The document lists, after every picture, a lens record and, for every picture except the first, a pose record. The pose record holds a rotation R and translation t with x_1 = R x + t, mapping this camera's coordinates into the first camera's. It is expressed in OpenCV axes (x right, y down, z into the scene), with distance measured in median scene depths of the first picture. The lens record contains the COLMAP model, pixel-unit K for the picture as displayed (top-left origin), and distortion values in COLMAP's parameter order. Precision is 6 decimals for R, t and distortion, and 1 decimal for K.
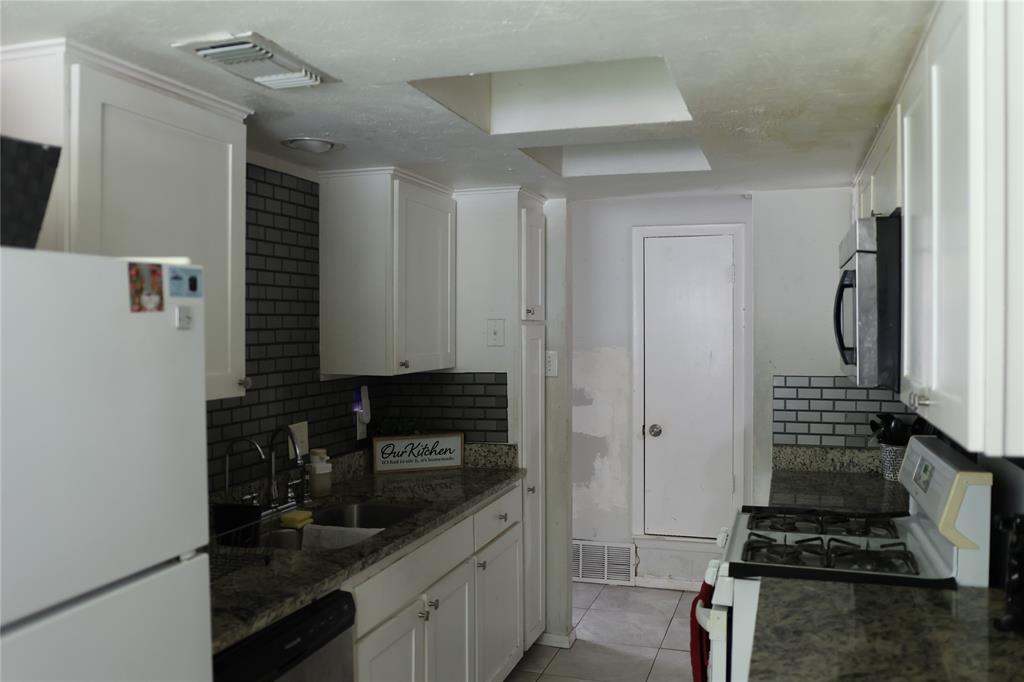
lens RADIAL K [[820.9, 0, 494.2], [0, 820.9, 342.0], [0, 0, 1]] dist [-0.079650, 0.060420]
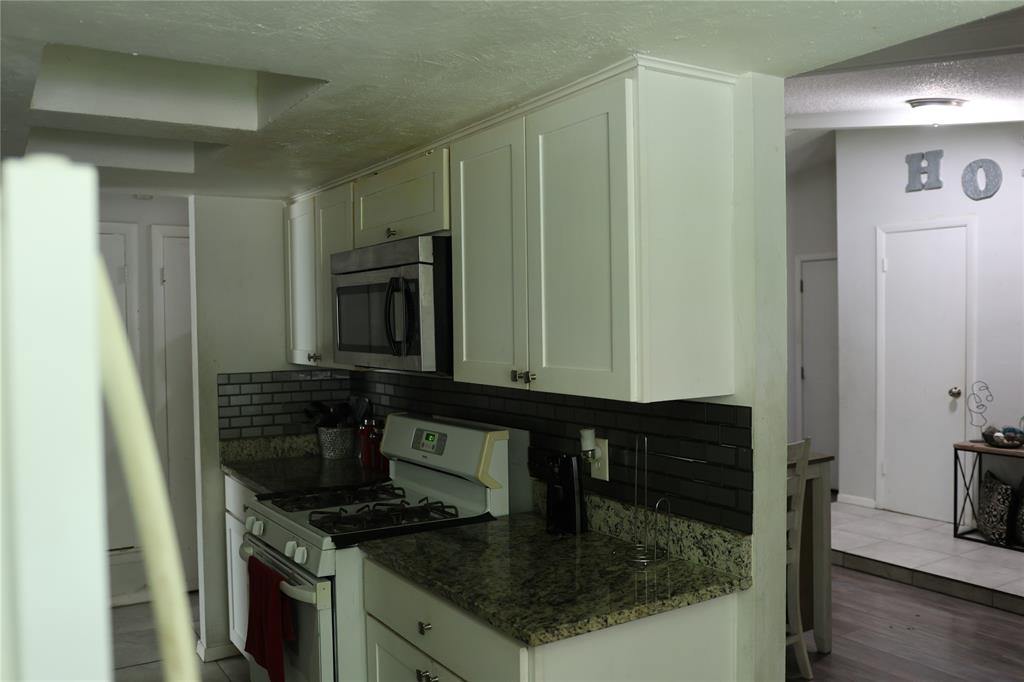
lens RADIAL K [[820.9, 0, 494.2], [0, 820.9, 342.0], [0, 0, 1]] dist [-0.079650, 0.060420]
pose [[0.660631, -0.026534, 0.750242, -0.379531], [0.028103, 0.999549, 0.010605, -0.001442], [-0.750185, 0.014078, 0.661078, 0.082956]]
